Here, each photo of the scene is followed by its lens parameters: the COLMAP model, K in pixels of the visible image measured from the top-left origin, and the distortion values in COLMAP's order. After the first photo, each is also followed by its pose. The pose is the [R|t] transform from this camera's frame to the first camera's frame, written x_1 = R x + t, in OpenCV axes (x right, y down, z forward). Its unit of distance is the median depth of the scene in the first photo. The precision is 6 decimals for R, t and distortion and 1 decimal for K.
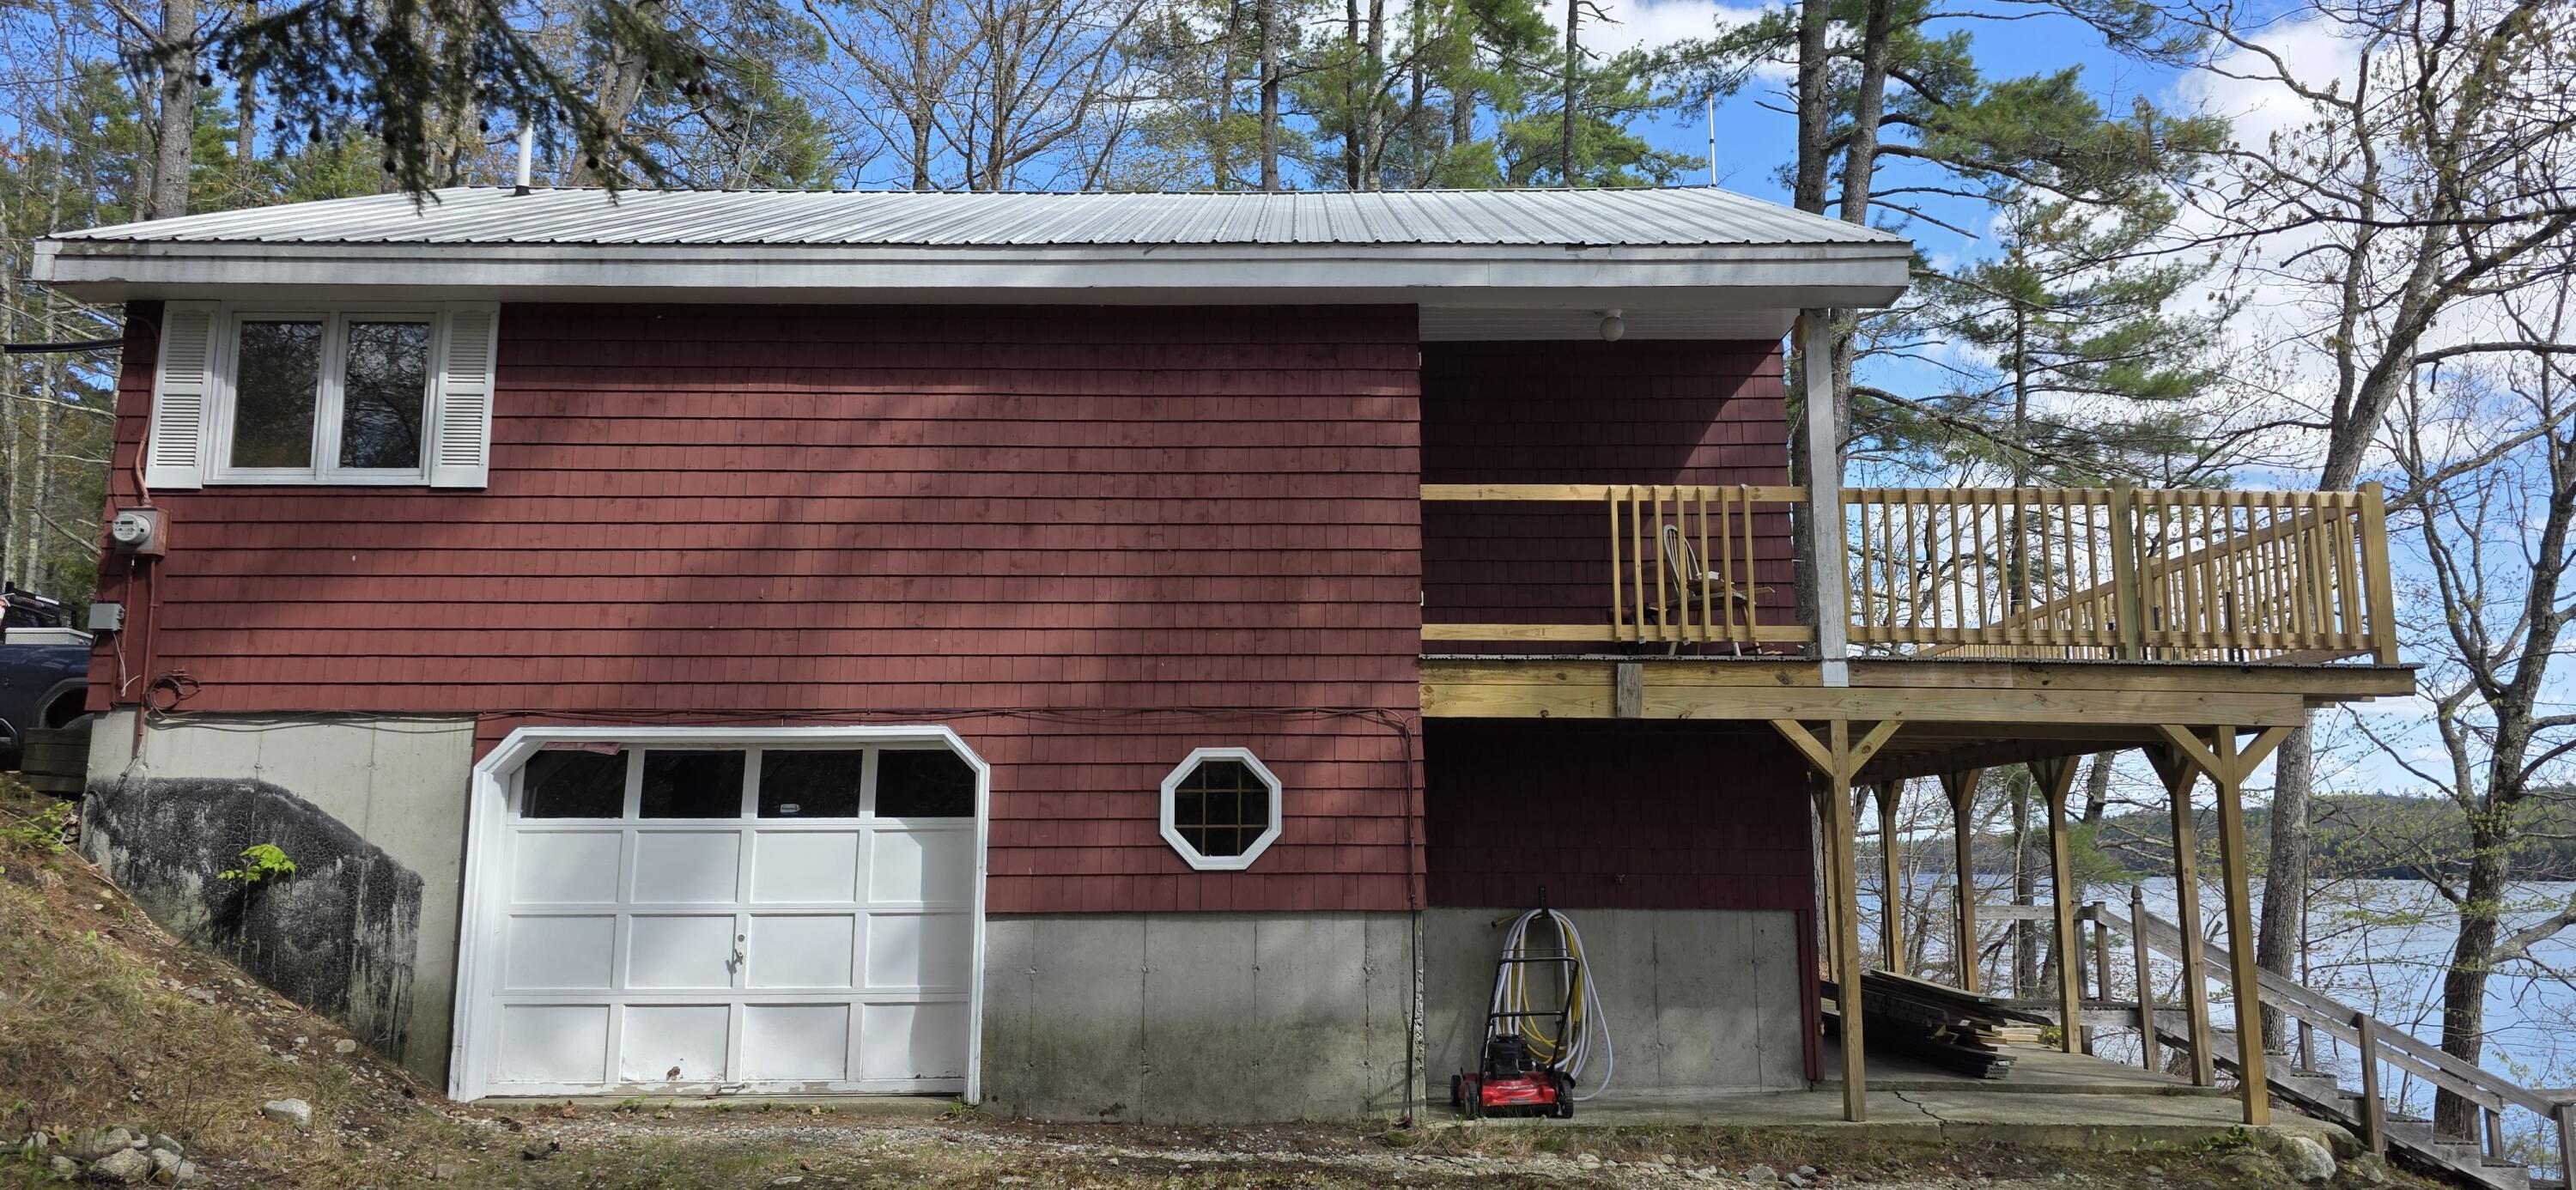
lens RADIAL K [[1728.0, 0, 1289.2], [0, 1728.0, 602.0], [0, 0, 1]] dist [0.038044, -0.030480]
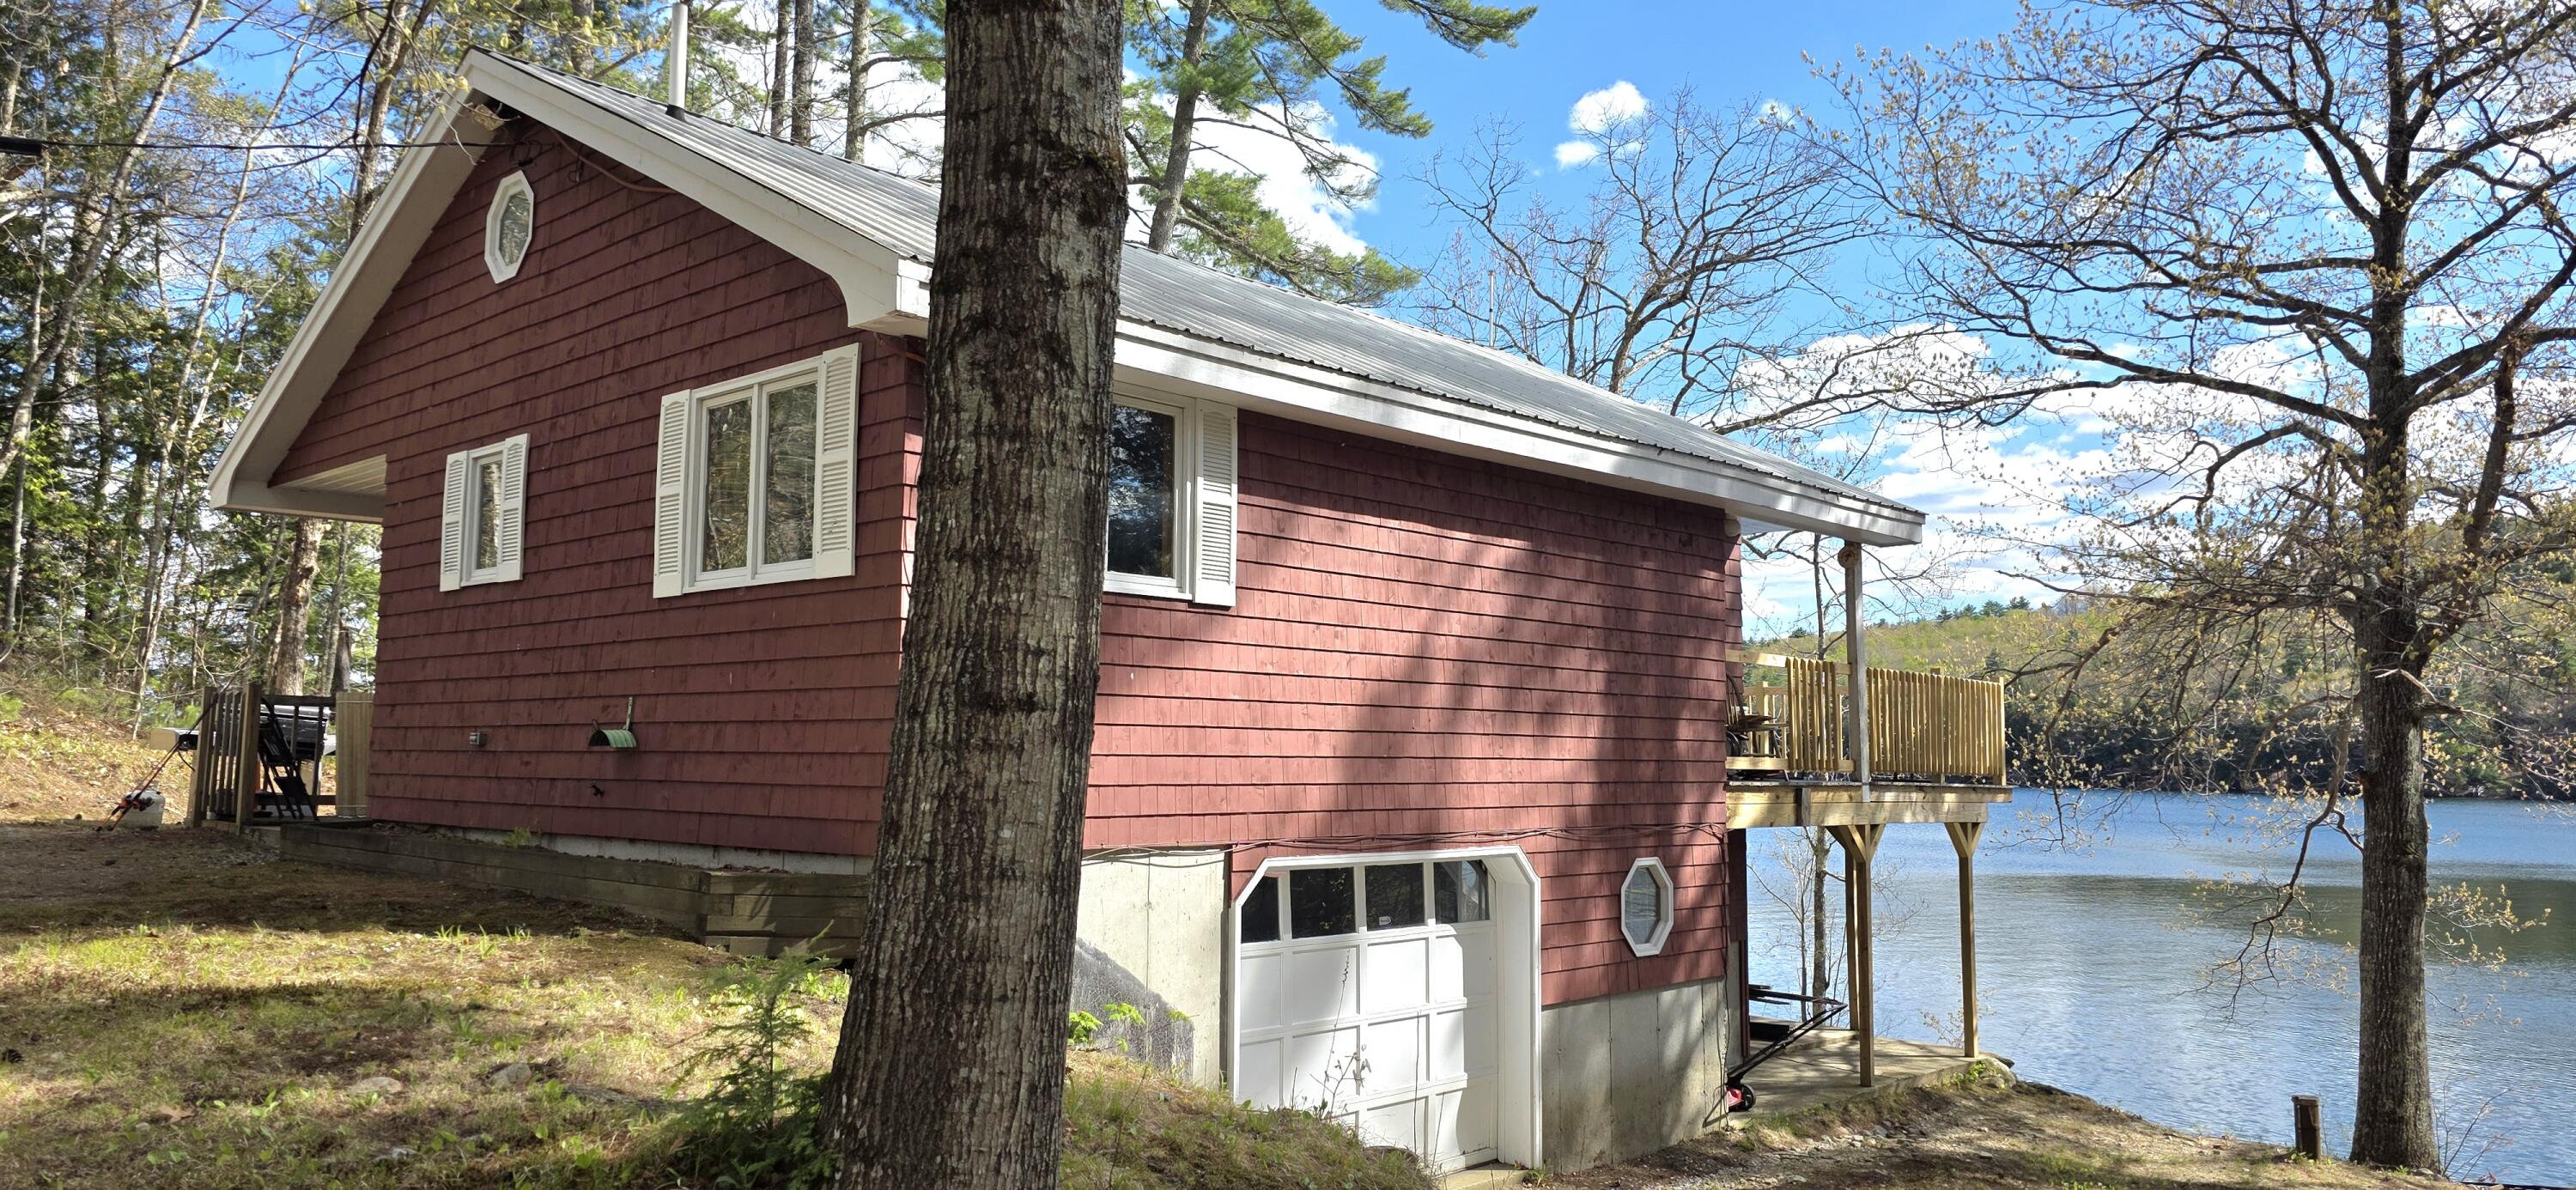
lens RADIAL K [[1728.0, 0, 1287.9], [0, 1728.0, 590.6], [0, 0, 1]] dist [0.038044, -0.030480]
pose [[0.704695, 0.077323, 0.705284, -1.107505], [-0.115024, 0.993344, 0.006024, -0.083518], [-0.700124, -0.085370, 0.708899, 0.307772]]
